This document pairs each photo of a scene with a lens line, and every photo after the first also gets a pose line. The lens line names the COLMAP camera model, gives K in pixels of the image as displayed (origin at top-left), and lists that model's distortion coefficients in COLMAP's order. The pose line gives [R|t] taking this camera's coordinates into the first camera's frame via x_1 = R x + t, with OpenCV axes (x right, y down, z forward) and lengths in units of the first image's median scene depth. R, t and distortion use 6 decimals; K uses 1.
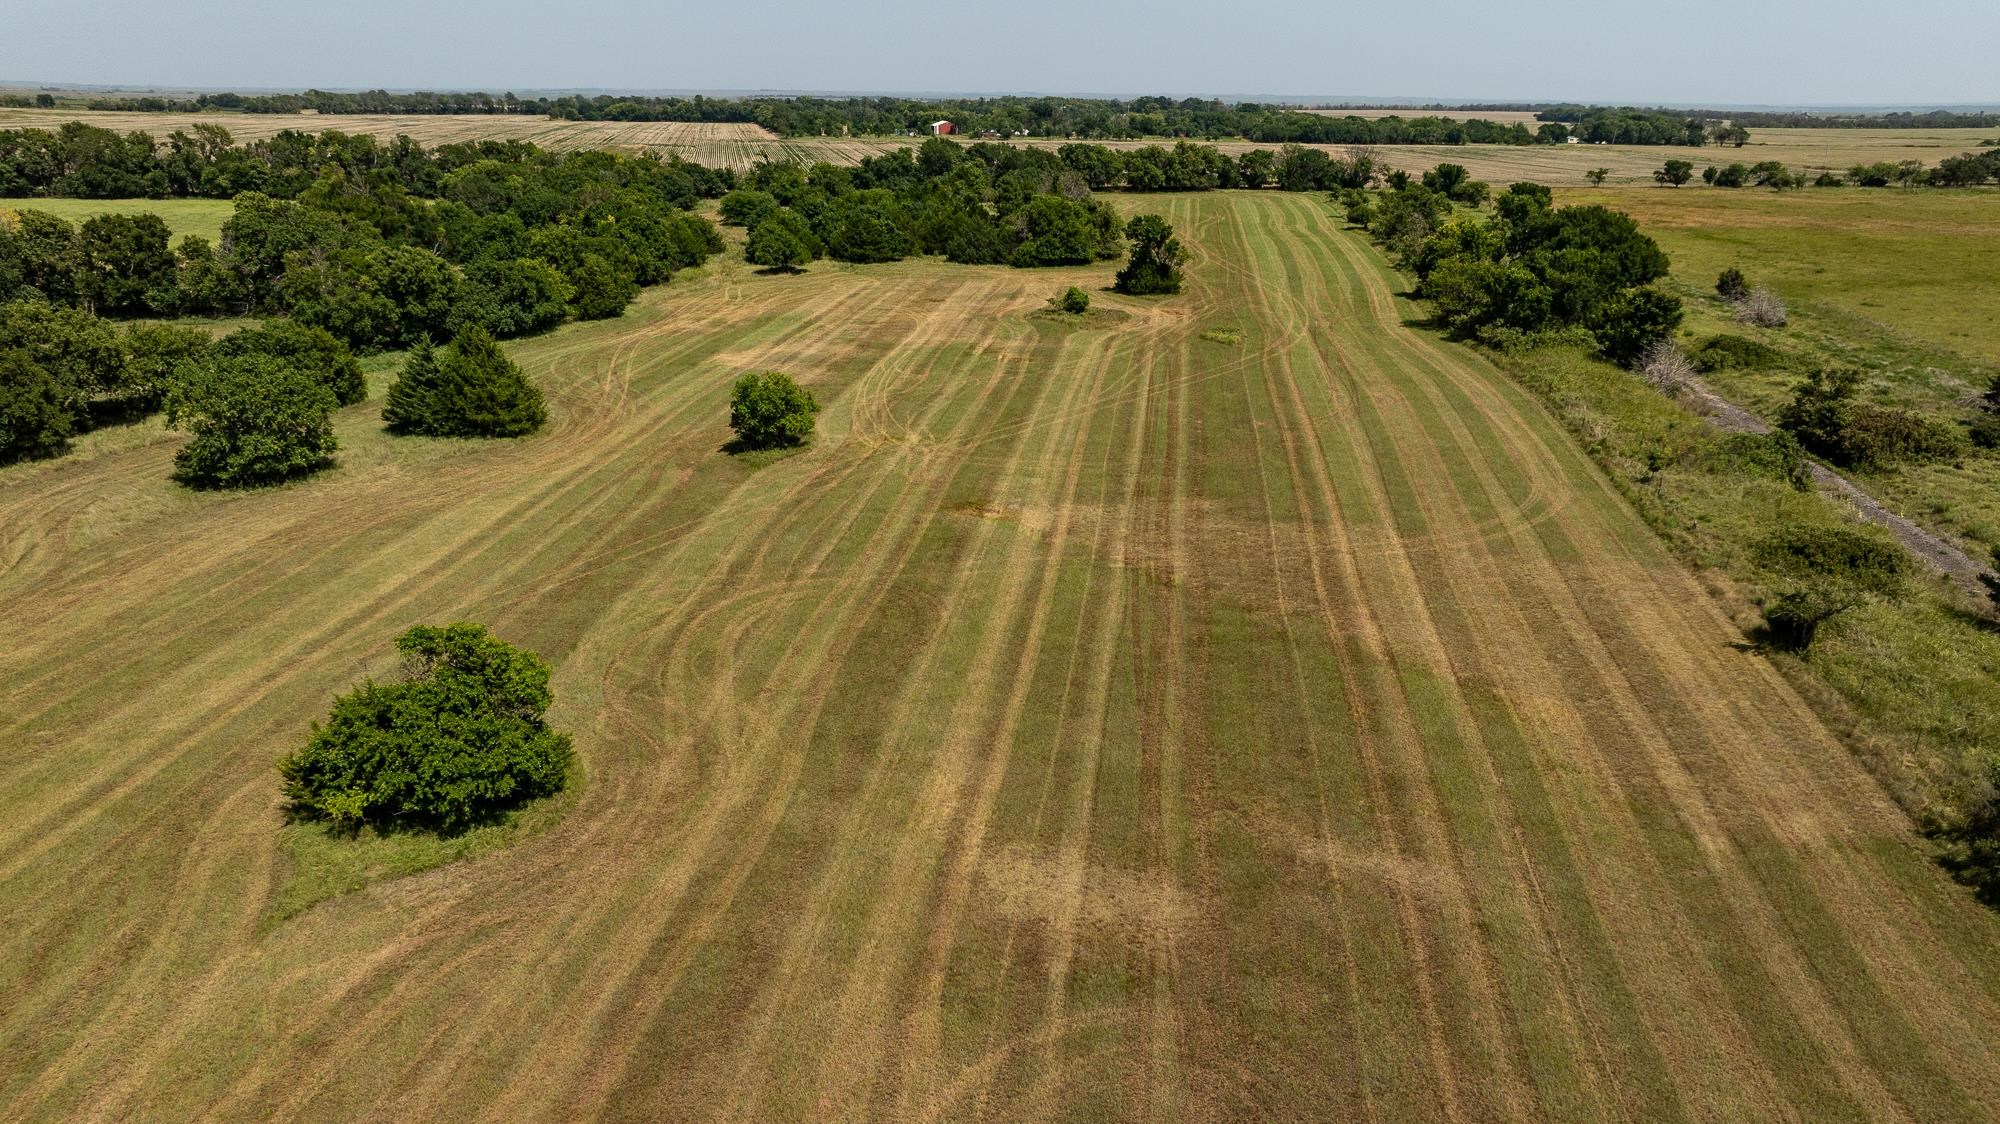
lens RADIAL K [[1398.9, 0, 1000.0], [0, 1398.9, 562.0], [0, 0, 1]] dist [-0.053803, 0.057585]
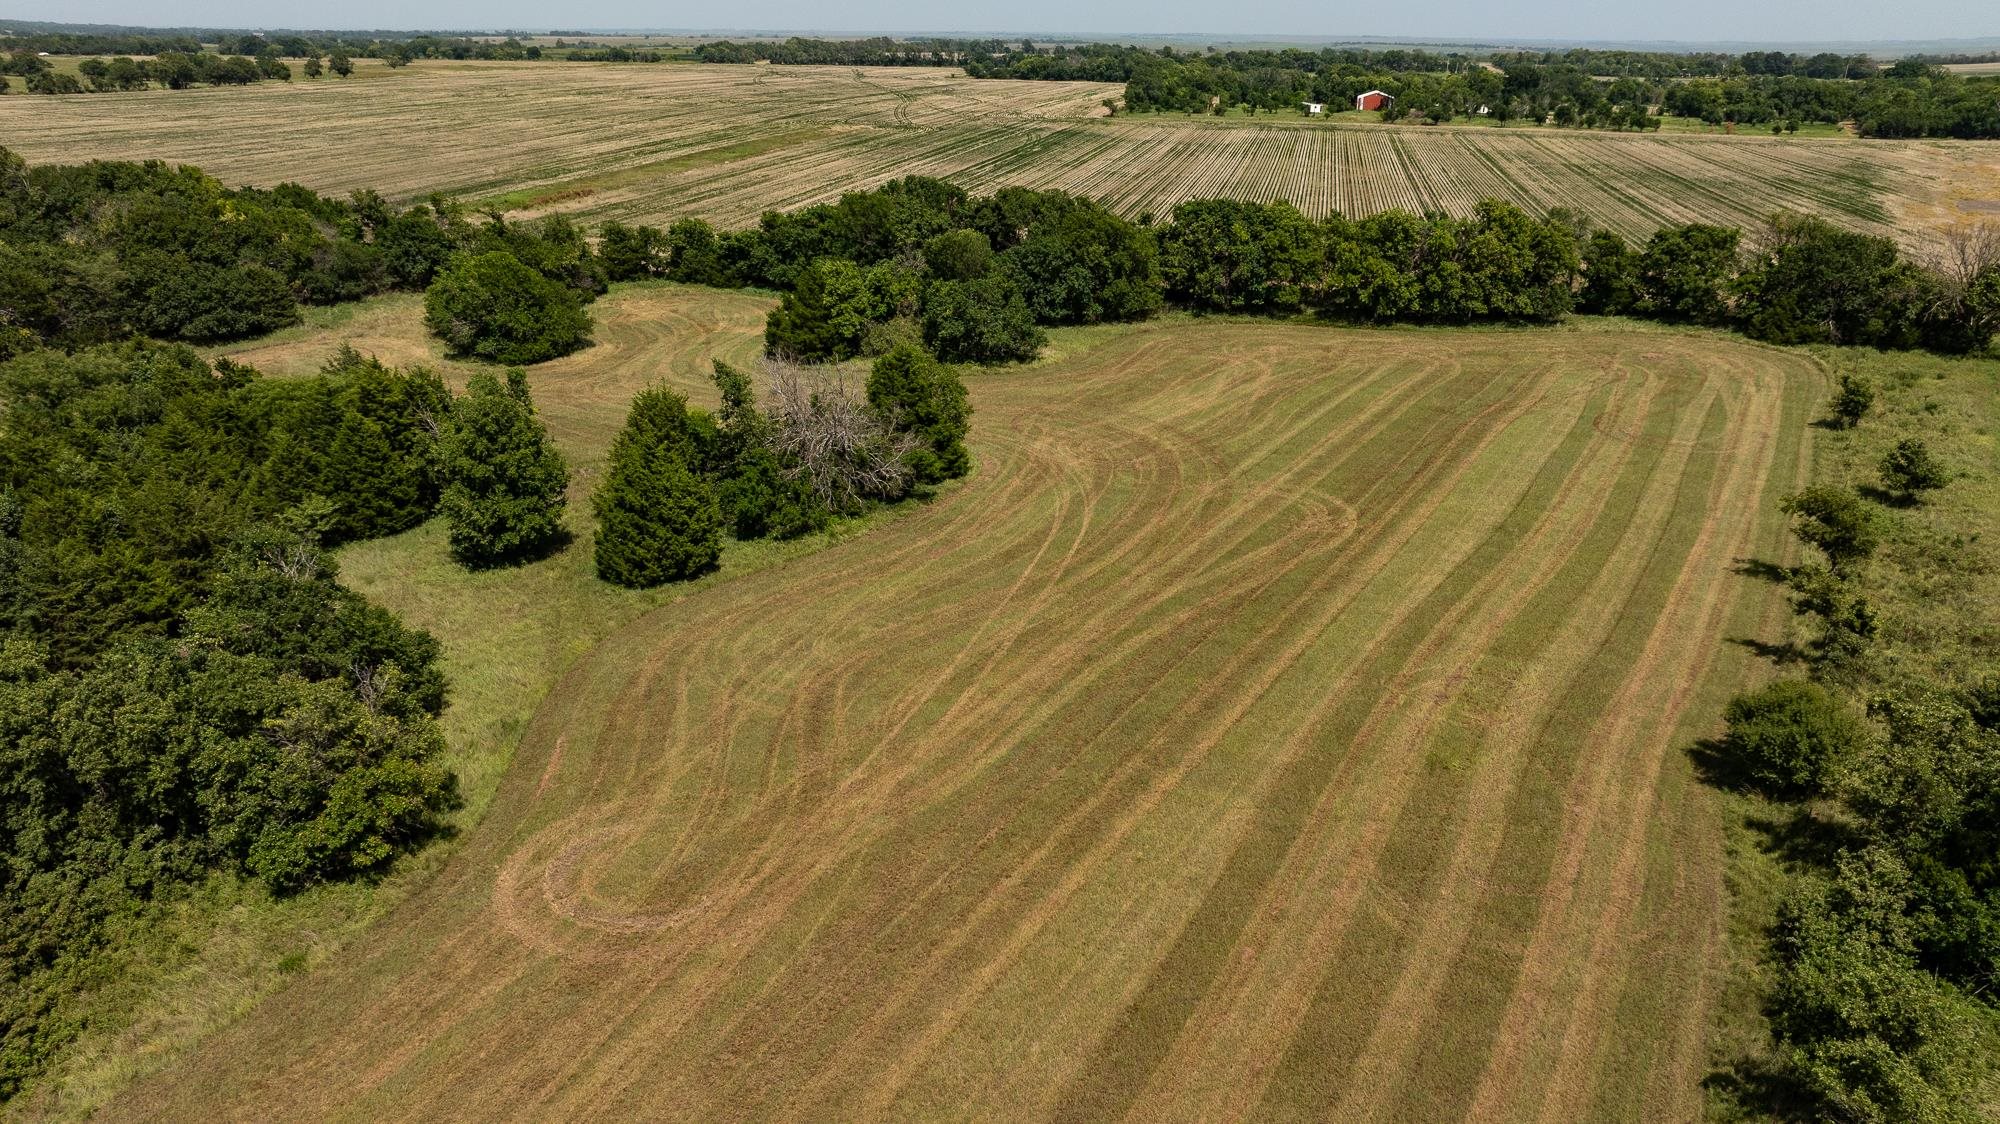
lens RADIAL K [[1398.9, 0, 1000.0], [0, 1398.9, 562.0], [0, 0, 1]] dist [-0.053803, 0.057585]
pose [[0.919776, 0.138184, -0.367310, 0.081401], [-0.125483, 0.990377, 0.058364, -0.100242], [0.371841, -0.007590, 0.928265, 0.279382]]
